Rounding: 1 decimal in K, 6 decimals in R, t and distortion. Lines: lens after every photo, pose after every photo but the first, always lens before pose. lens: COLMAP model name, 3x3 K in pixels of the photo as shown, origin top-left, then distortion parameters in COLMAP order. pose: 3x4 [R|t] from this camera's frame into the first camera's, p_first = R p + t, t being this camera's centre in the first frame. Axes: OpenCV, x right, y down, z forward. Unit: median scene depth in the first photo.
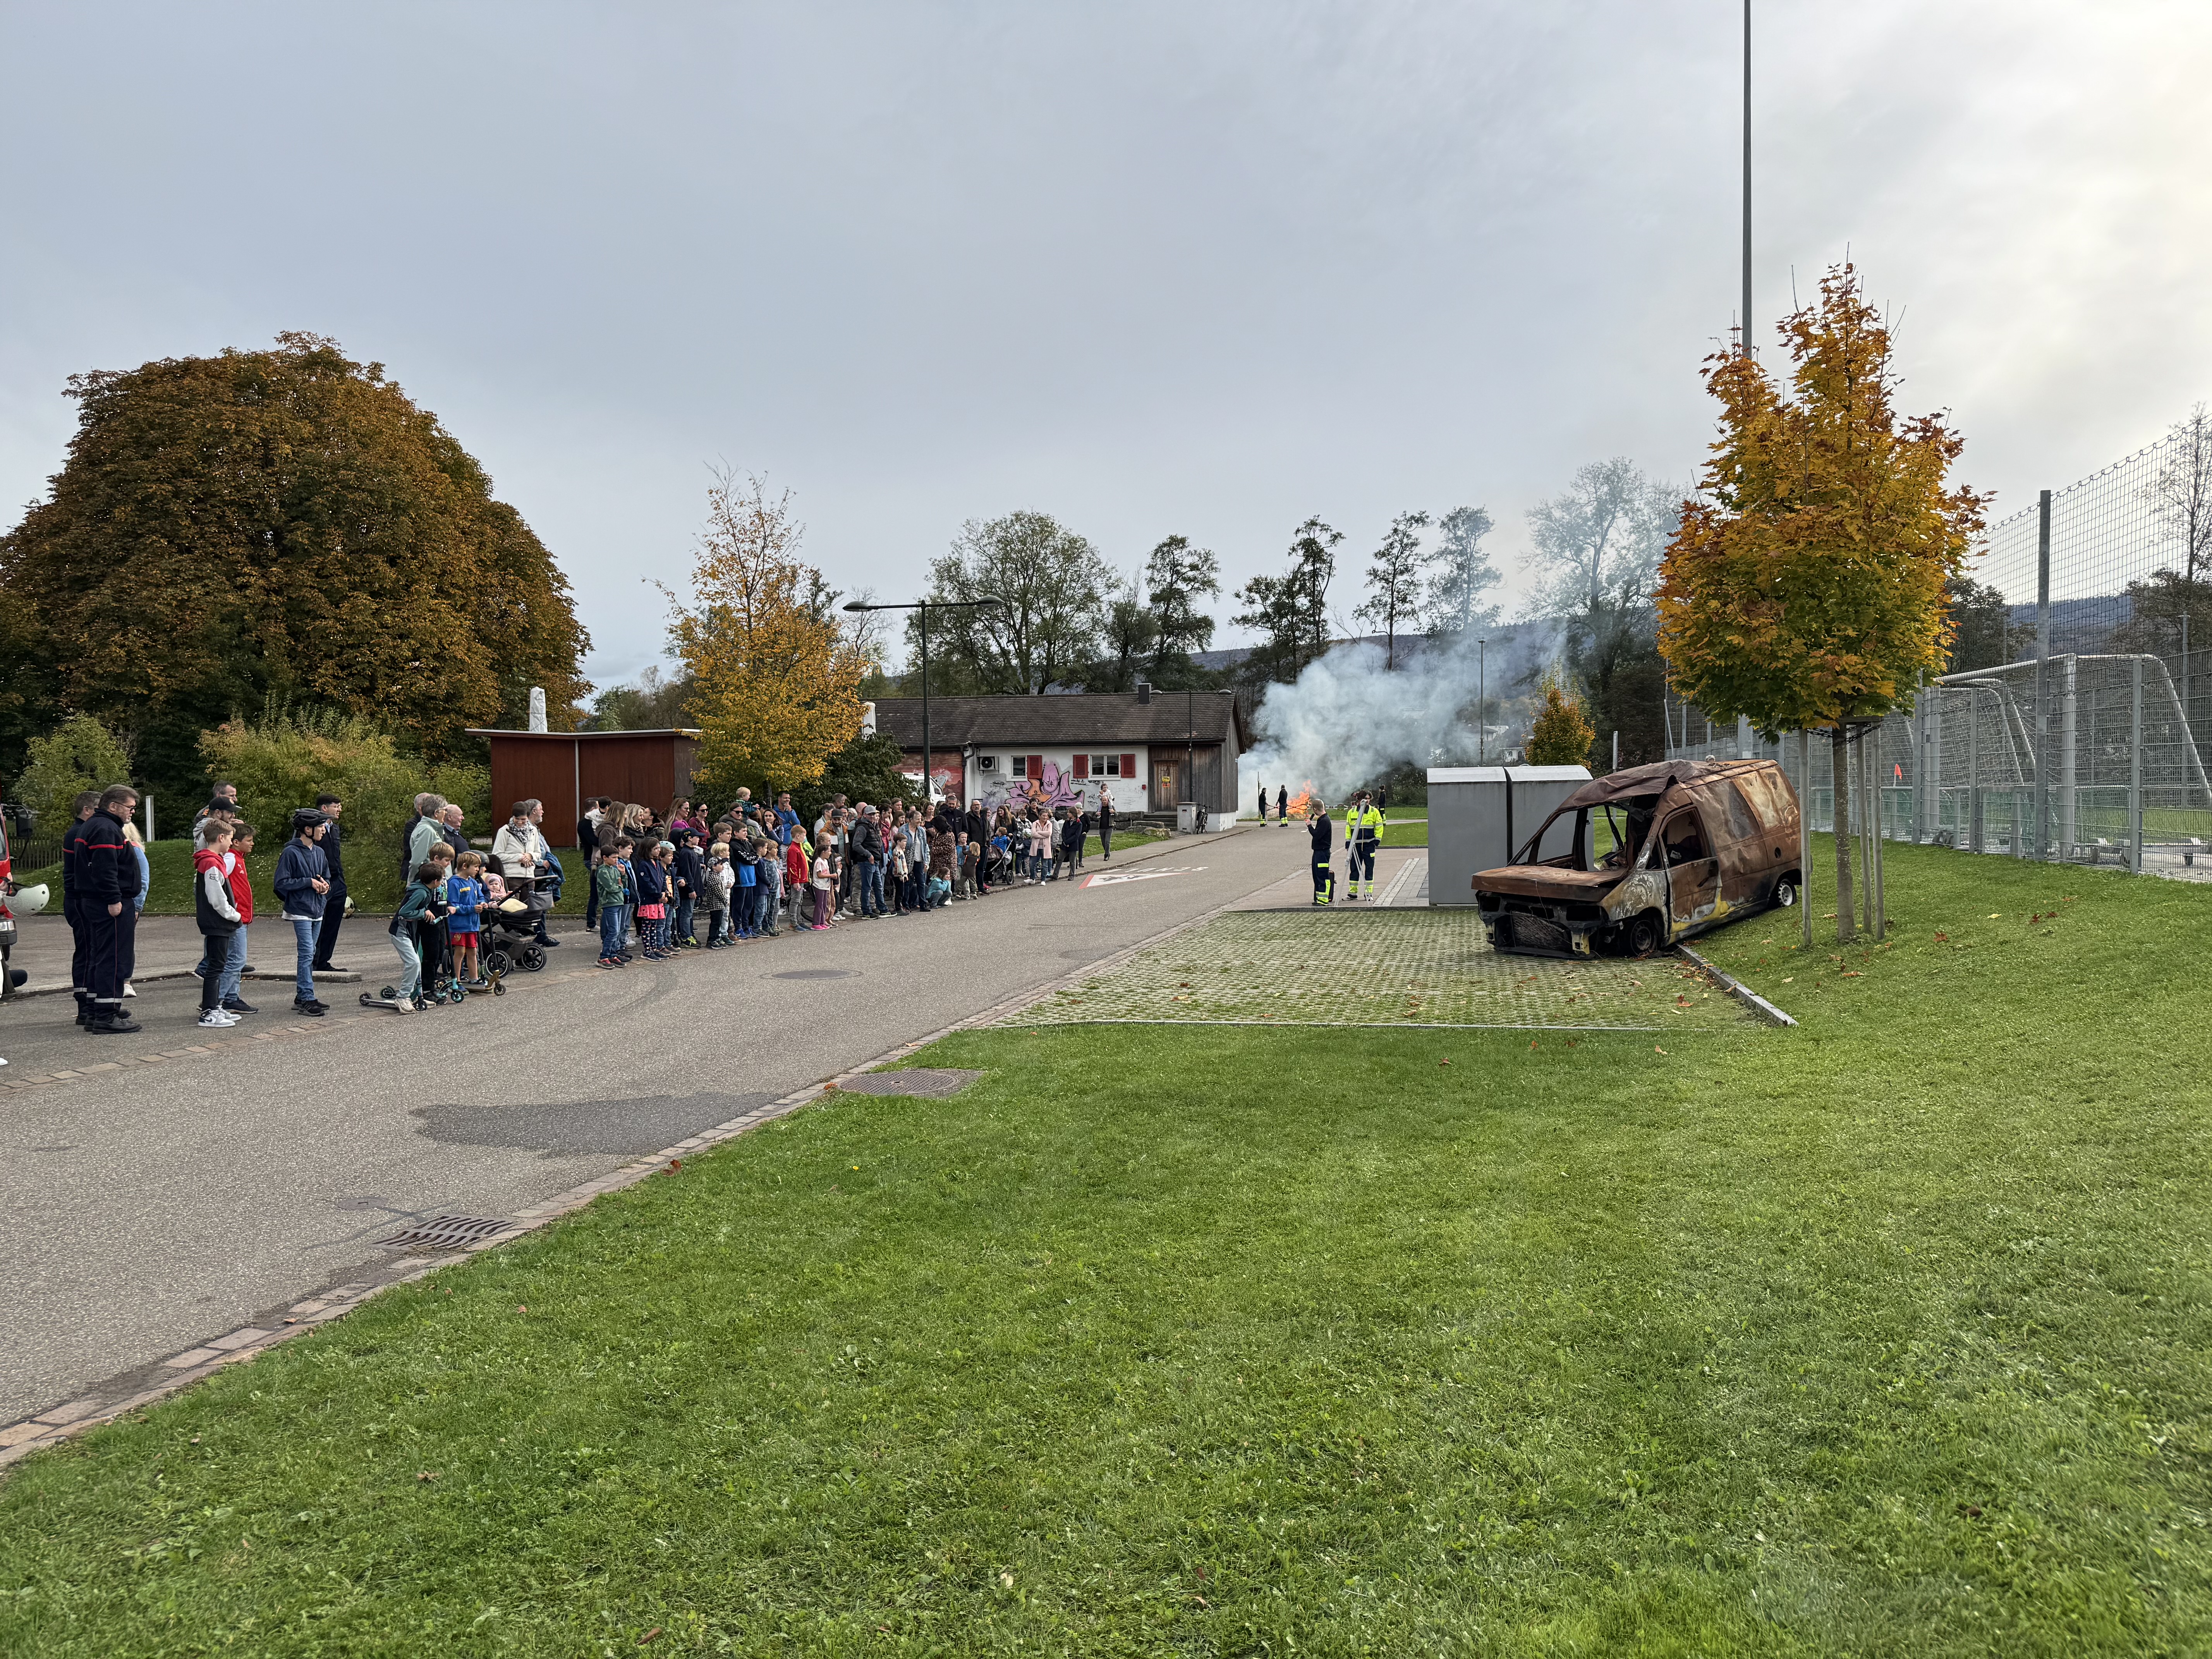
lens RADIAL K [[1560.6, 0, 1114.5], [0, 1560.6, 824.5], [0, 0, 1]] dist [0.183860, -0.335657]
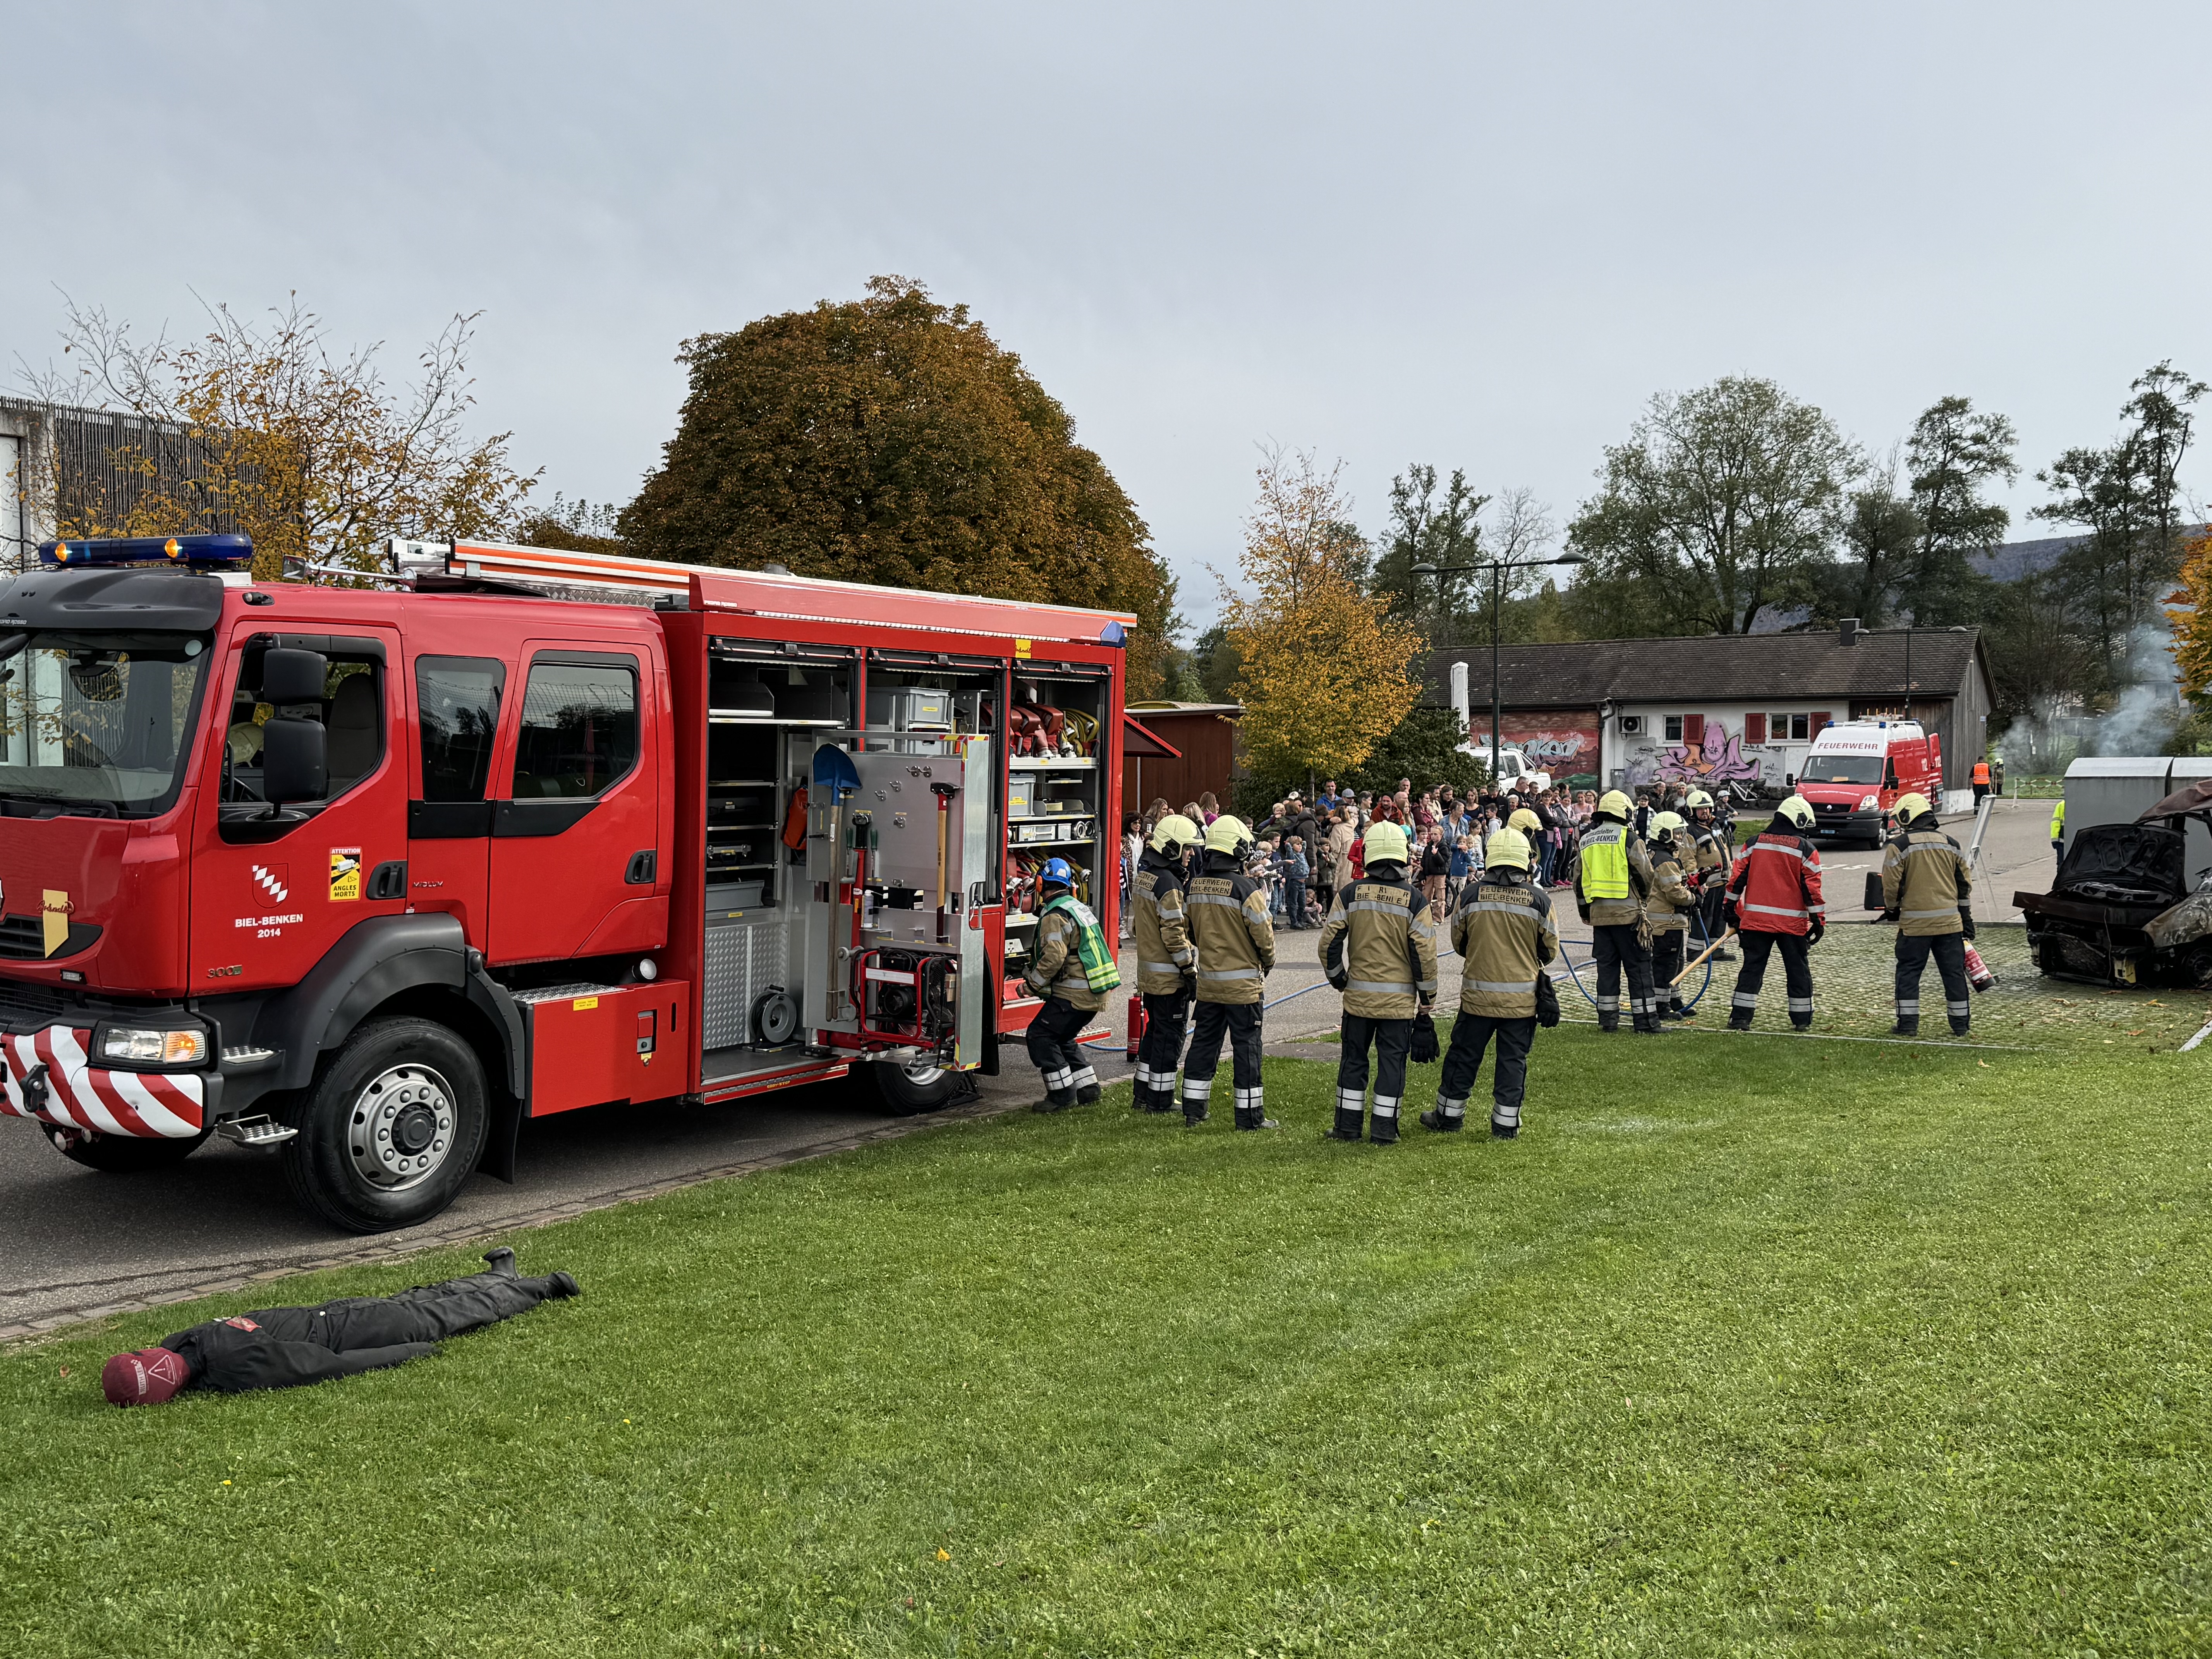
lens RADIAL K [[2047.0, 0, 1106.0], [0, 2047.0, 829.5], [0, 0, 1]] dist [0.136278, -0.238970]
pose [[0.934673, 0.017856, -0.355059, 0.054487], [-0.010419, 0.999685, 0.022847, -0.008559], [0.355355, -0.017655, 0.934565, -0.108797]]
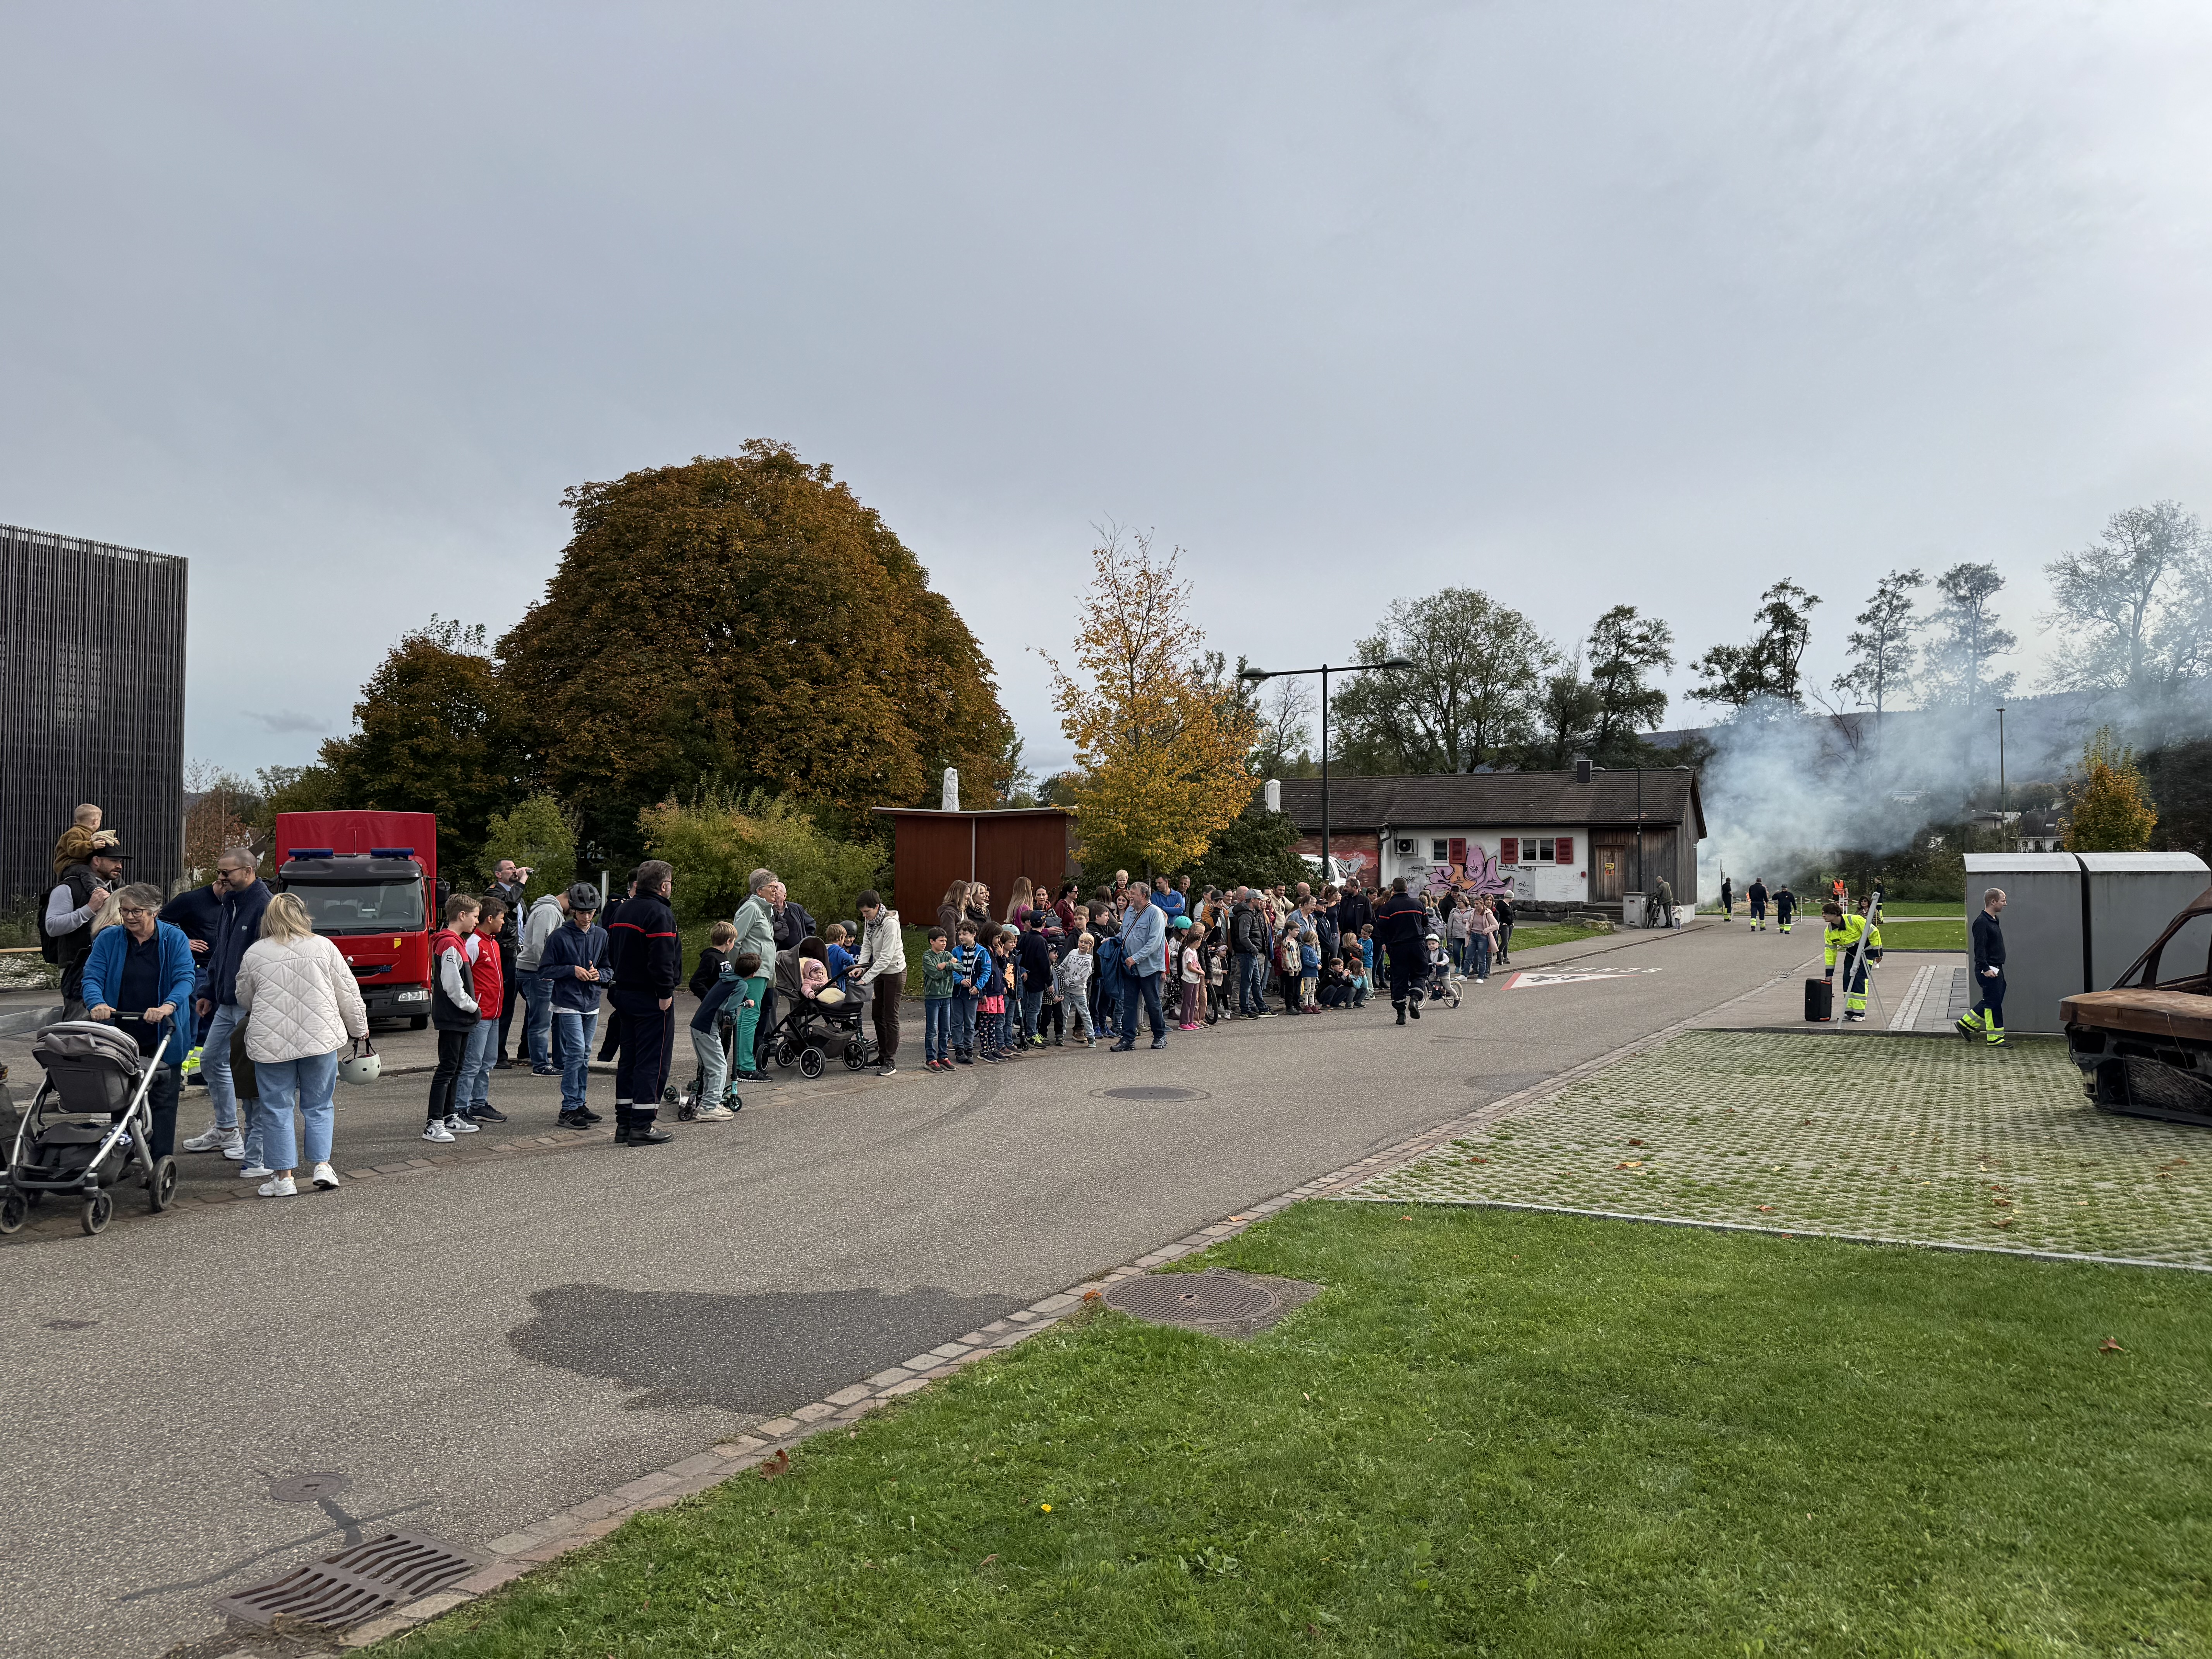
lens RADIAL K [[1560.6, 0, 1114.5], [0, 1560.6, 824.5], [0, 0, 1]] dist [0.183860, -0.335657]
pose [[0.963696, 0.004264, -0.266967, 0.002235], [-0.018688, 0.998498, -0.051511, -0.000706], [0.266346, 0.054630, 0.962328, 0.058509]]
